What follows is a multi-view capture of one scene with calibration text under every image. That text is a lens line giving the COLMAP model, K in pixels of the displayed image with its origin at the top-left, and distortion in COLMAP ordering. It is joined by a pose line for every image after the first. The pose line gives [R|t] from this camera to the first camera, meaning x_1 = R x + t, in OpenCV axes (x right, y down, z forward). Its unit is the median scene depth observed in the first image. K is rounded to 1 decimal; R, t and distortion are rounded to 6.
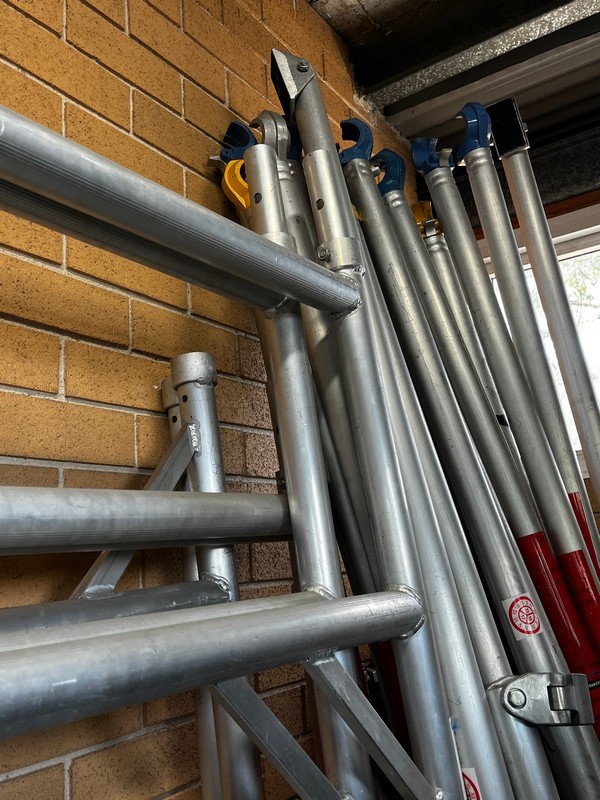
lens RADIAL K [[735.2, 0, 302.4], [0, 735.2, 406.1], [0, 0, 1]] dist [0.008575, 0.000000]
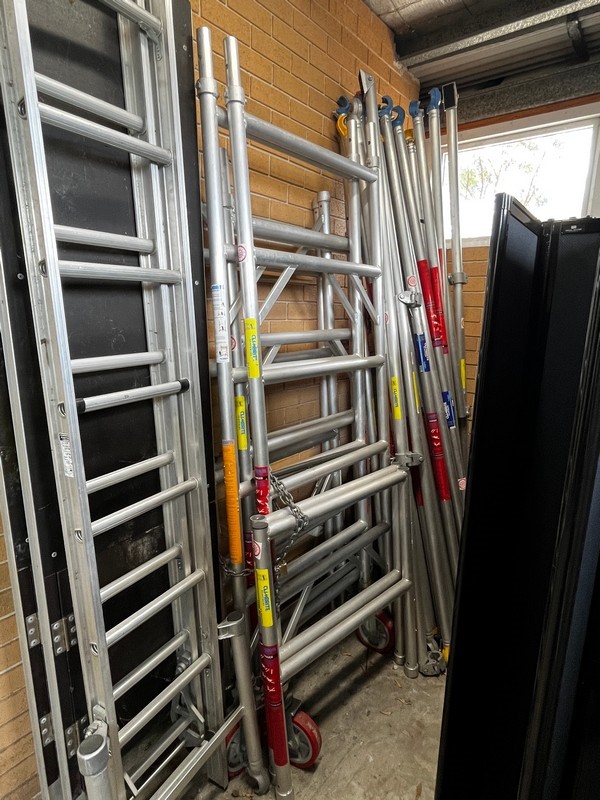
lens RADIAL K [[461.2, 0, 298.3], [0, 461.2, 413.3], [0, 0, 1]] dist [-0.002654, -0.003045]
pose [[0.992451, 0.104490, -0.064204, -0.023989], [-0.069282, 0.909671, 0.409511, -0.003226], [0.101194, -0.401972, 0.910043, -1.074683]]
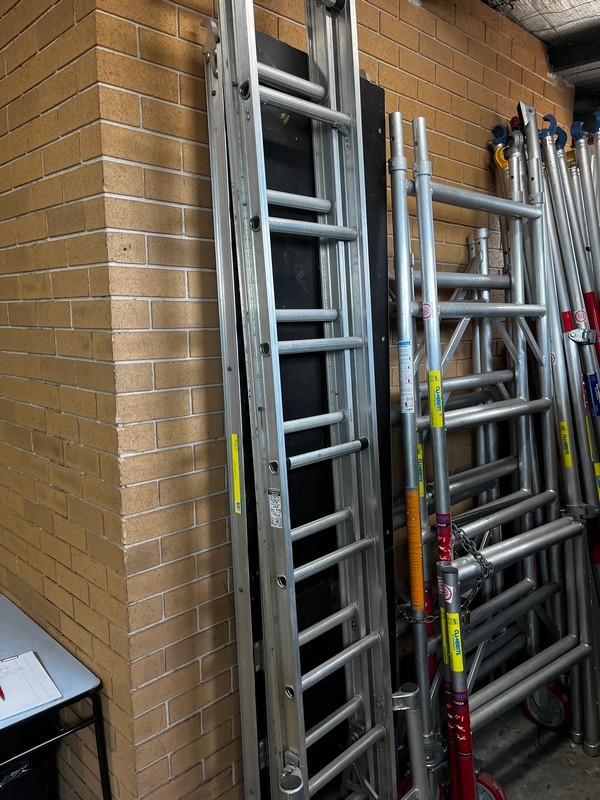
lens RADIAL K [[621.3, 0, 301.7], [0, 621.3, 425.7], [0, 0, 1]] dist [0.053111, -0.078456]
pose [[0.979749, 0.089469, -0.179131, -0.291277], [-0.016906, 0.928389, 0.371226, -0.220291], [0.199516, -0.360680, 0.911100, -1.561668]]
